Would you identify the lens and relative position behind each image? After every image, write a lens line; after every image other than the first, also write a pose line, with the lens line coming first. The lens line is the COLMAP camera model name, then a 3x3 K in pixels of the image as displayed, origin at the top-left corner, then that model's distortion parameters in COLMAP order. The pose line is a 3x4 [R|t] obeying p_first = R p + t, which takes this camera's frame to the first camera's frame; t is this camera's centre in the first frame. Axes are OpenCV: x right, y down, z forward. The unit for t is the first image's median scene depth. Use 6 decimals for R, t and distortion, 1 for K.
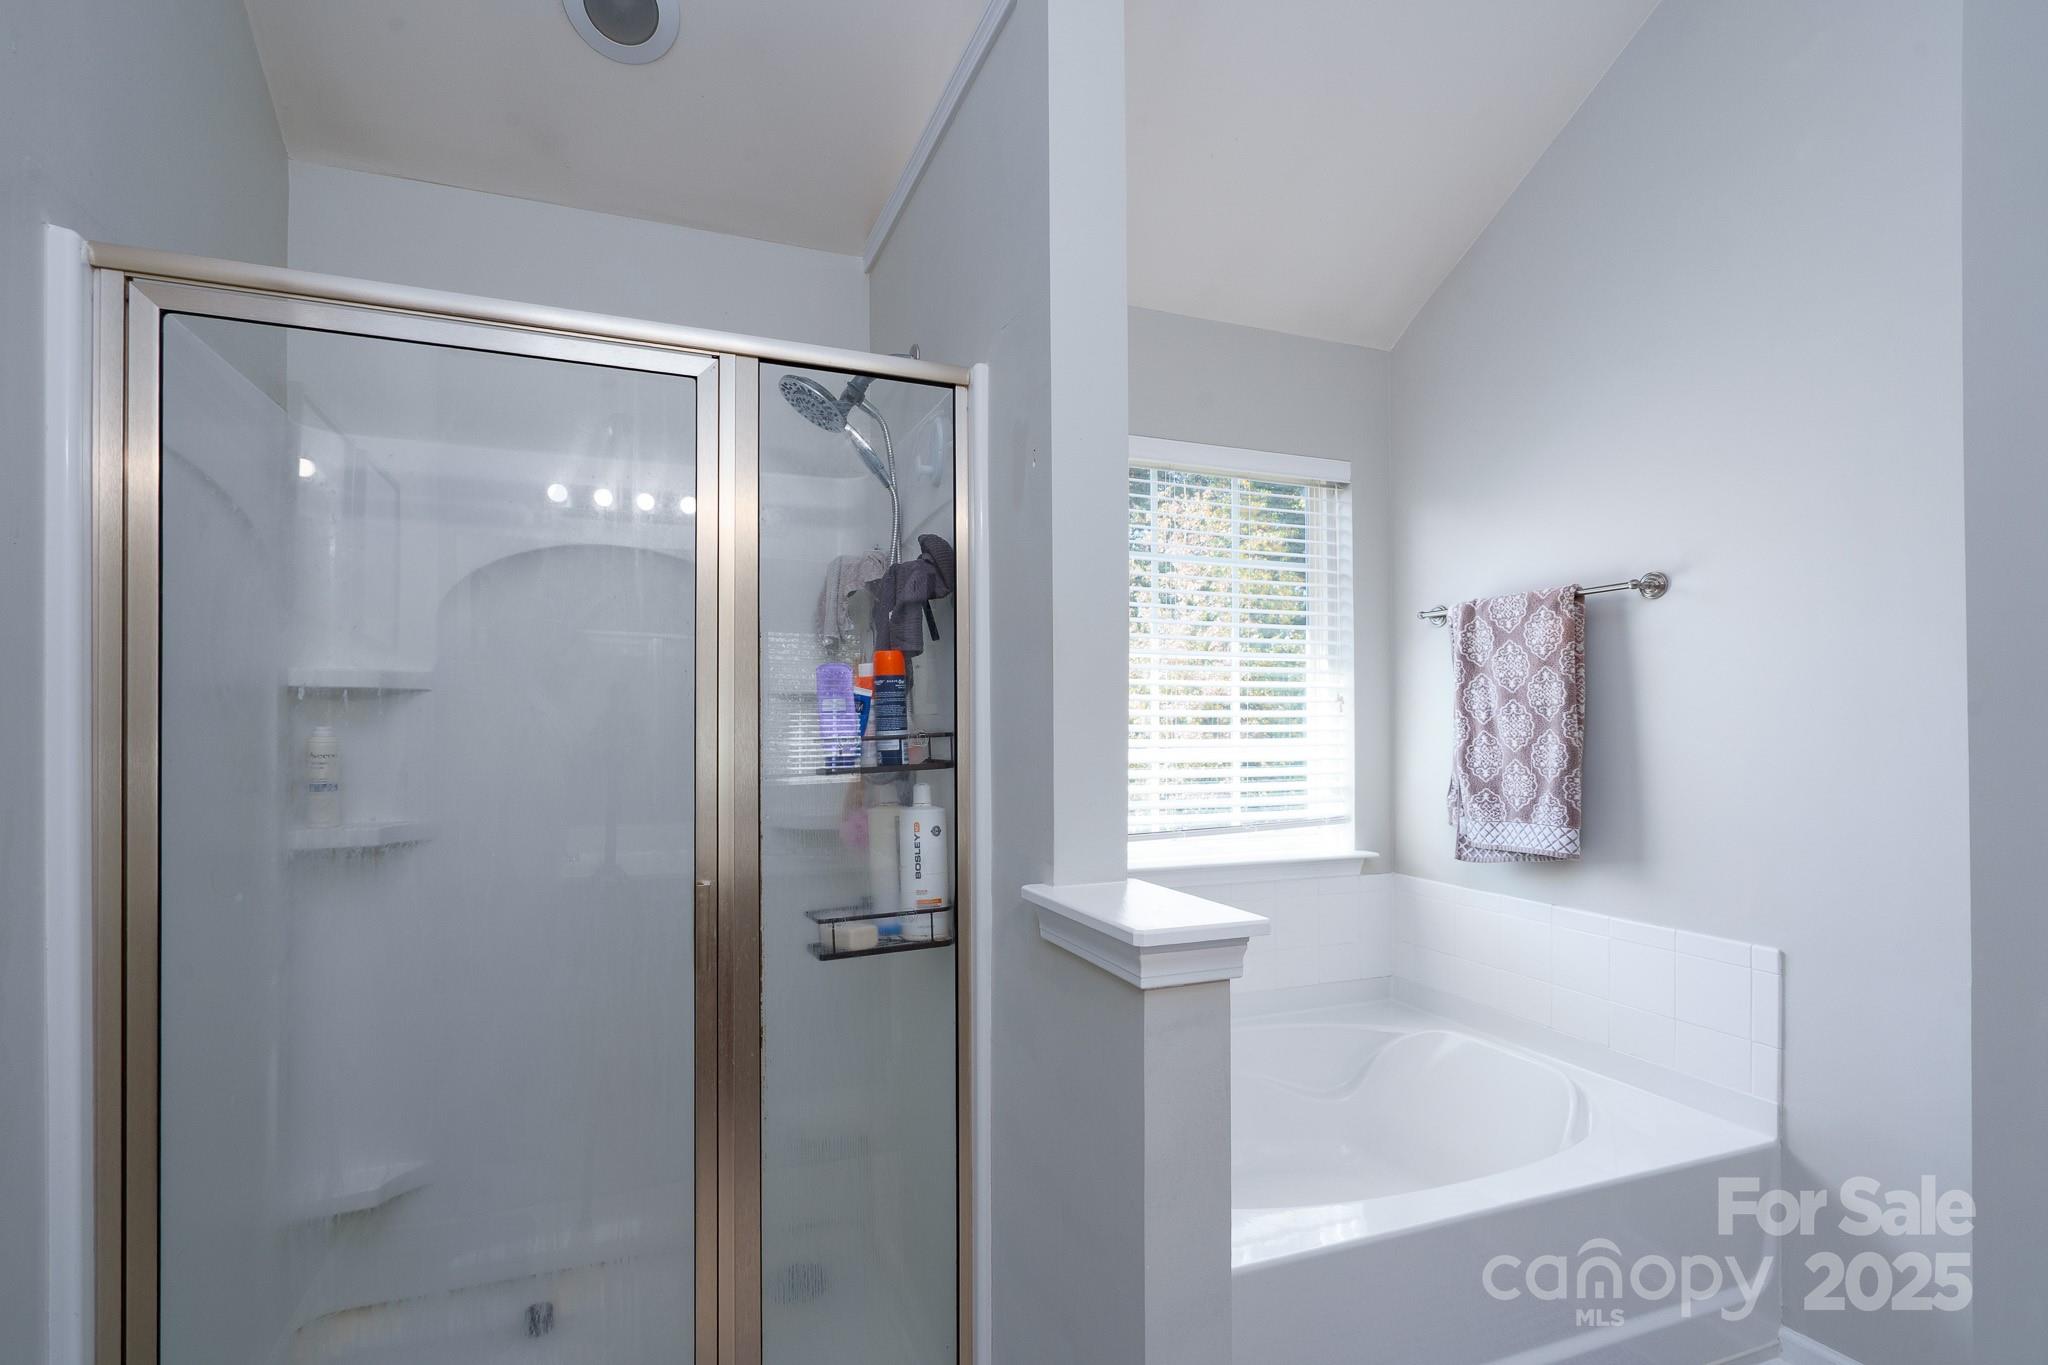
lens RADIAL K [[948.8, 0, 982.8], [0, 948.8, 722.7], [0, 0, 1]] dist [-0.005894, 0.003038]
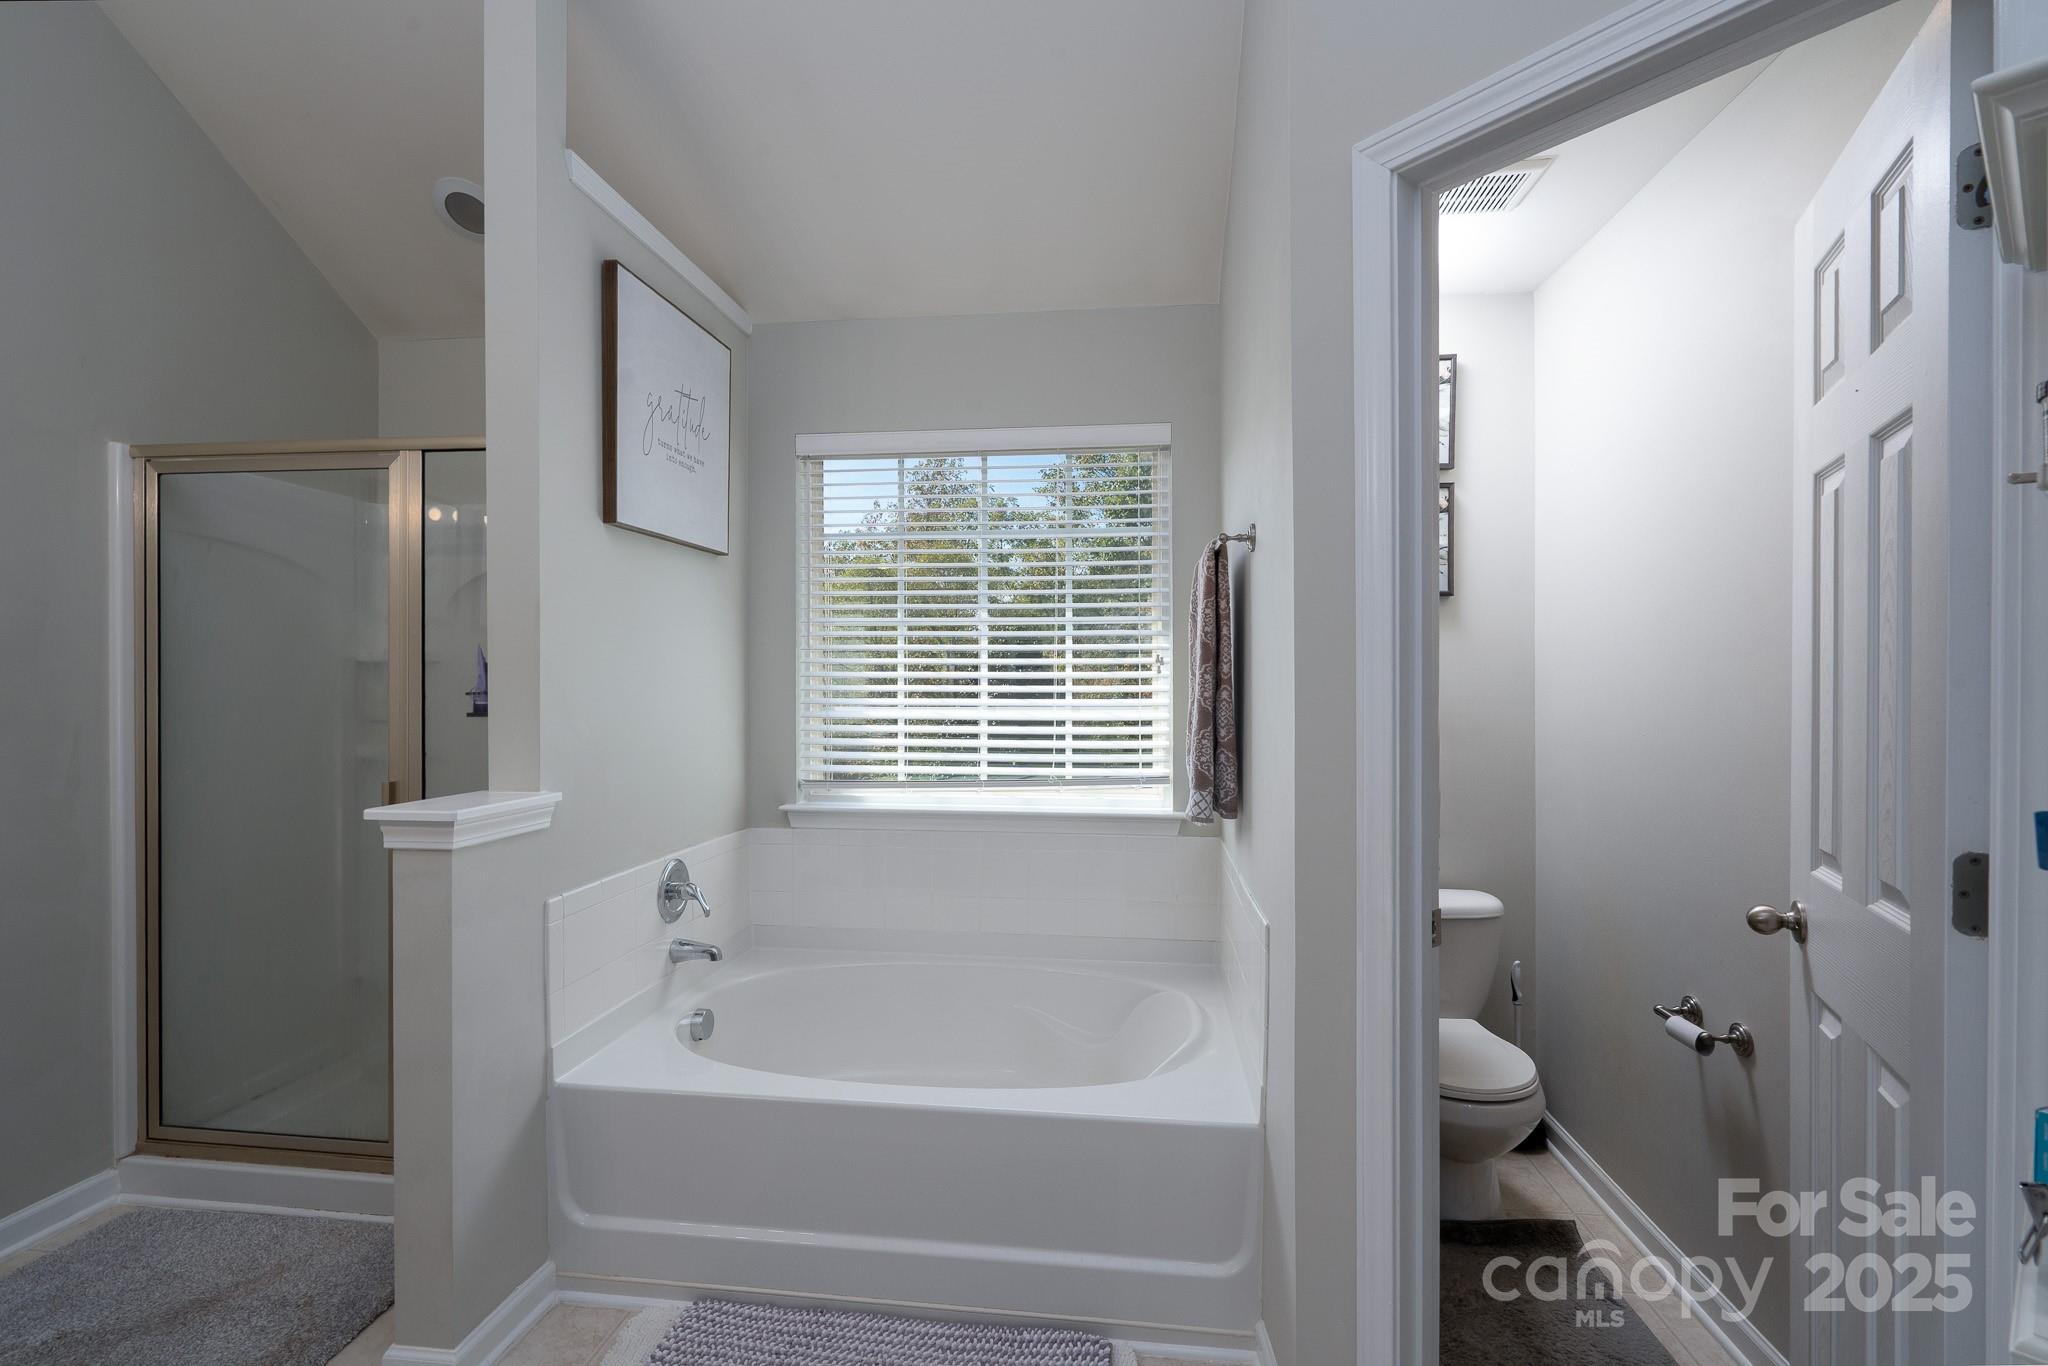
lens RADIAL K [[948.8, 0, 1021.5], [0, 948.8, 690.1], [0, 0, 1]] dist [-0.005894, 0.003038]
pose [[0.886844, 0.003198, -0.462057, 0.714535], [-0.001109, 0.999988, 0.004792, 0.002445], [0.462067, -0.003737, 0.886837, 0.034871]]
